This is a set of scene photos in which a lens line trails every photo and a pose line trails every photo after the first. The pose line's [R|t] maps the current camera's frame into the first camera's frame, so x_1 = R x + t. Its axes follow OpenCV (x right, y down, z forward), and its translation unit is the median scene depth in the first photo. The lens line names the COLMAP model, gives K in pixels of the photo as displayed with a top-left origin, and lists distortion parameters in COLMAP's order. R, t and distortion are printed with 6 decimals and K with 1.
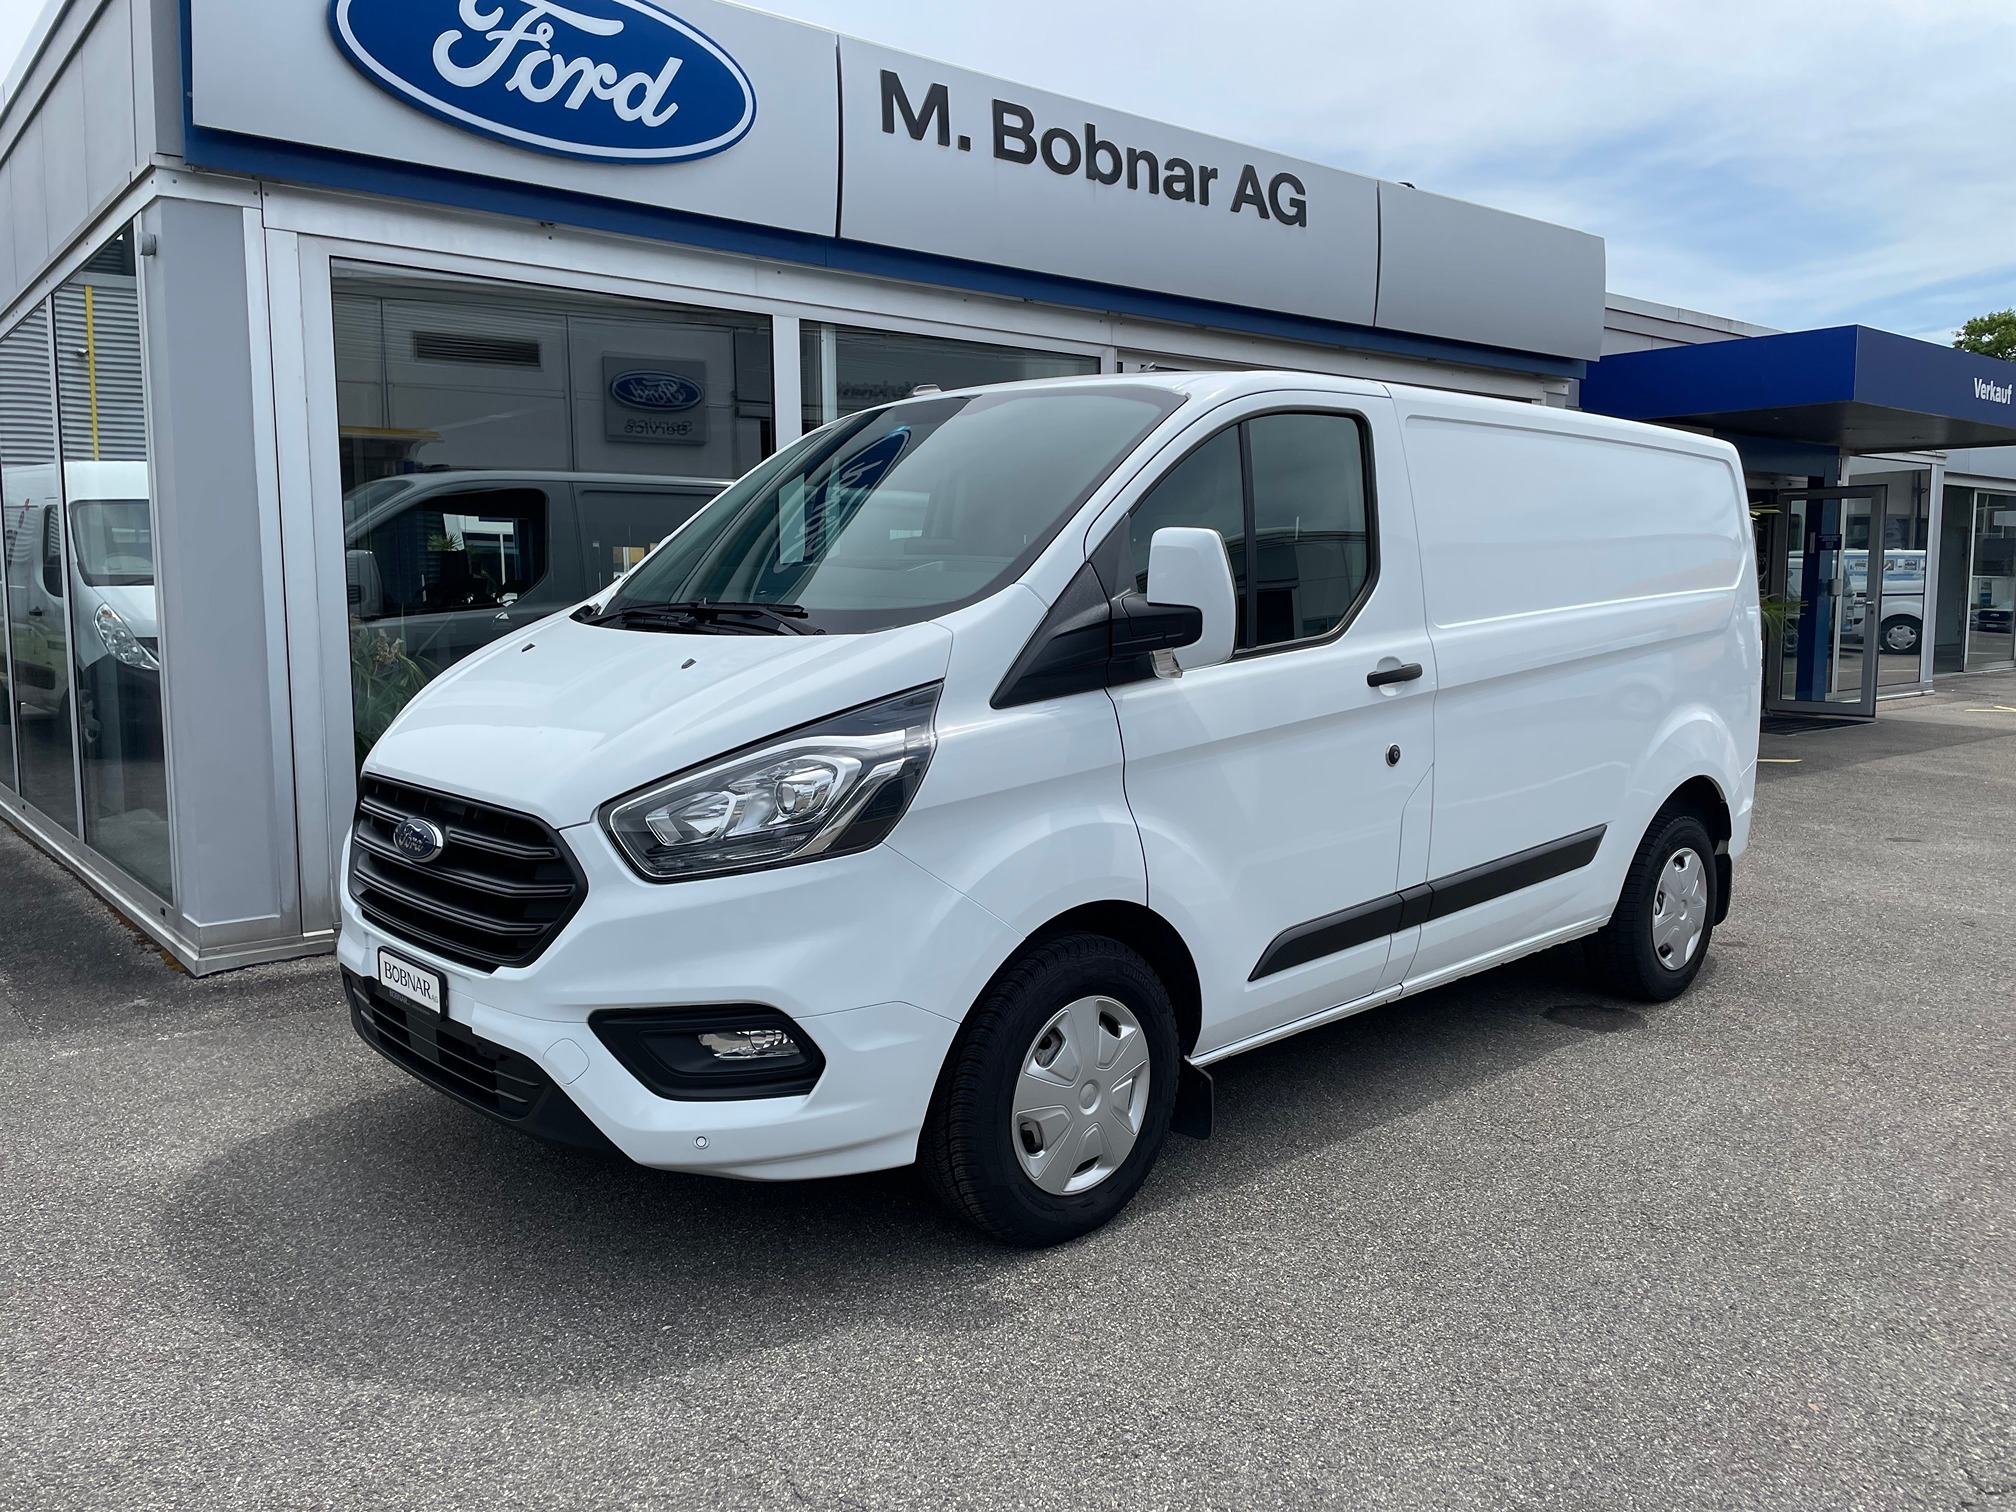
lens RADIAL K [[1541.1, 0, 1015.2], [0, 1541.1, 741.6], [0, 0, 1]] dist [0.062891, -0.084472]
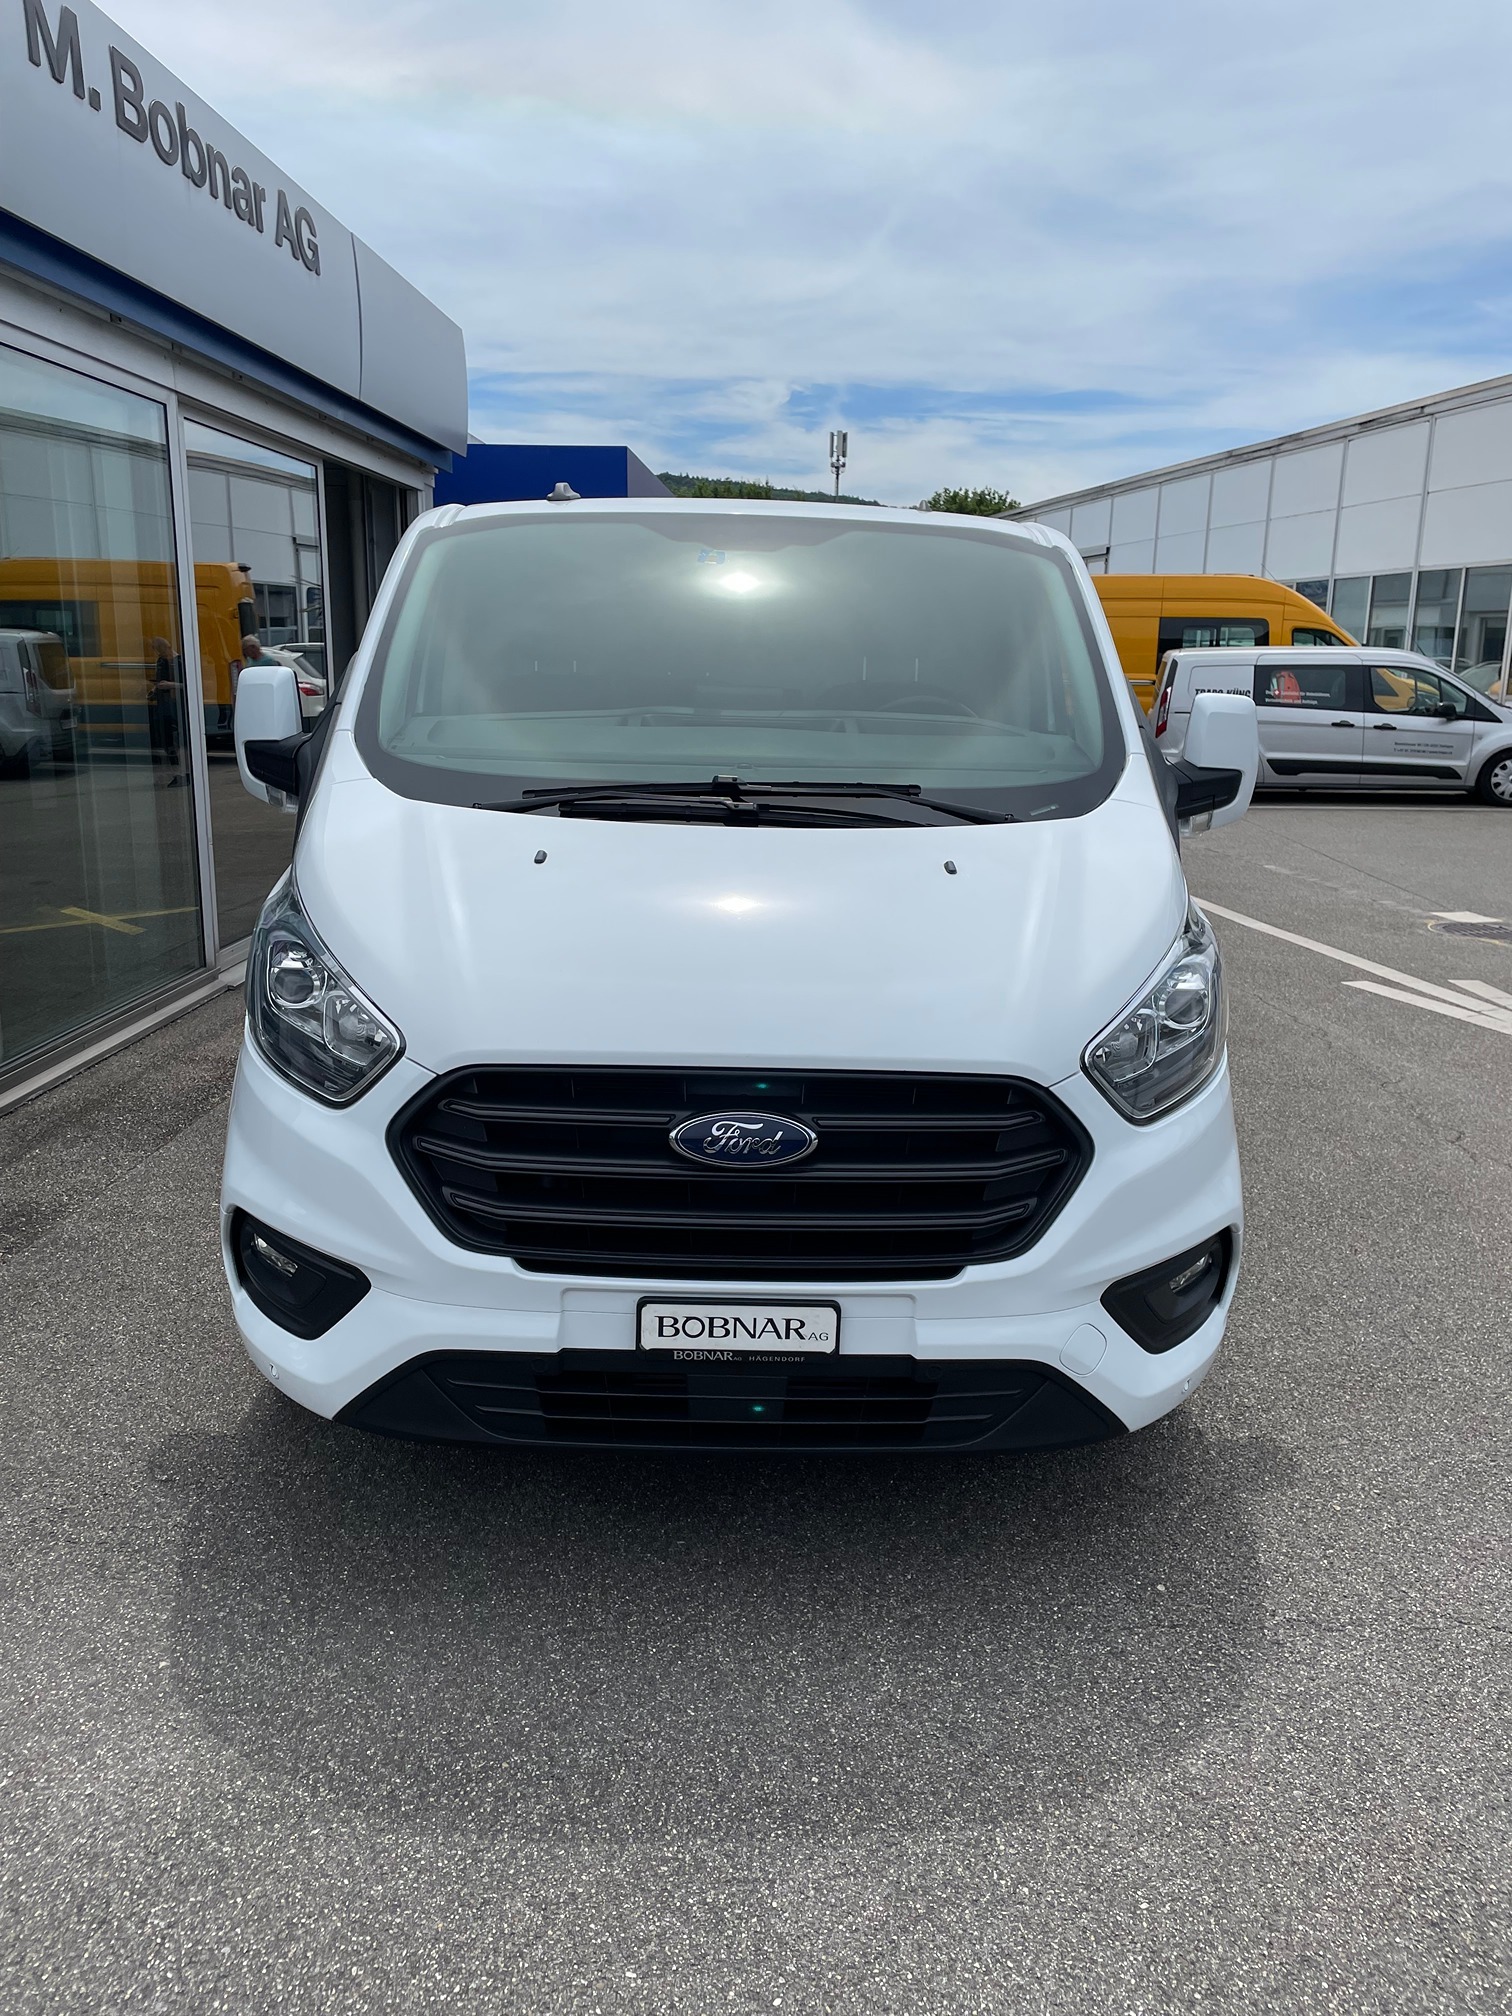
lens RADIAL K [[1541.1, 0, 752.7], [0, 1541.1, 1012.6], [0, 0, 1]] dist [0.062891, -0.084472]
pose [[0.673175, -0.159559, 0.722064, -0.527860], [0.065234, 0.985451, 0.156945, -0.064870], [-0.736600, -0.058549, 0.673790, 0.301032]]
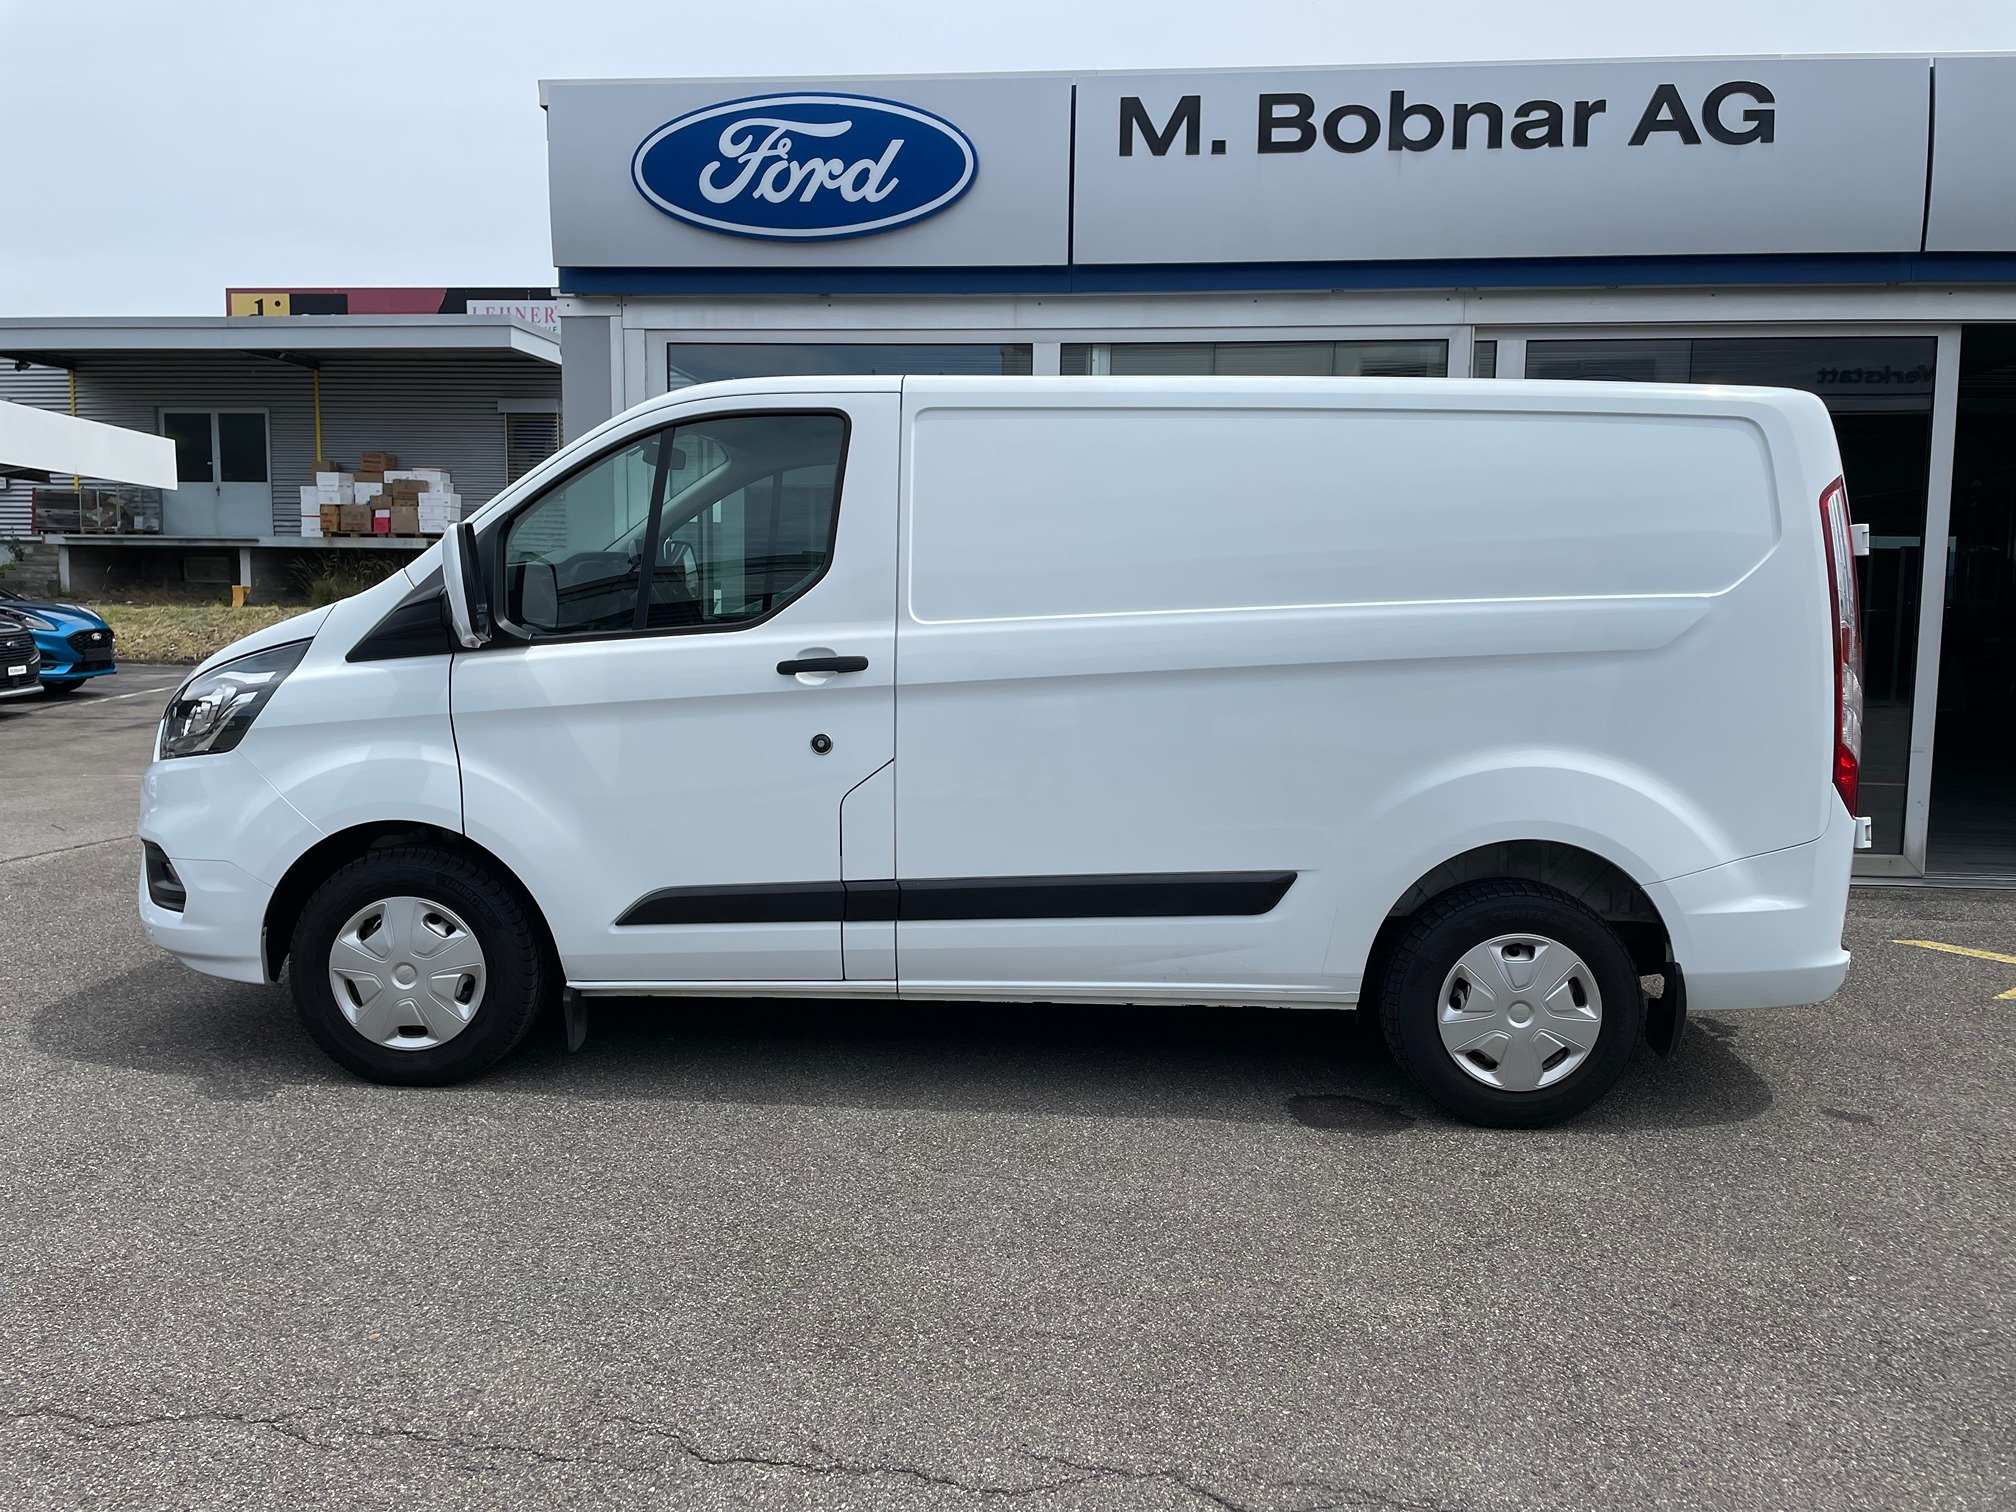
lens RADIAL K [[1541.1, 0, 996.6], [0, 1541.1, 747.3], [0, 0, 1]] dist [0.062891, -0.084472]
pose [[0.689591, 0.079435, -0.719829, 0.764949], [-0.087115, 0.995847, 0.026439, -0.018693], [0.718940, 0.044476, 0.693647, 0.274109]]
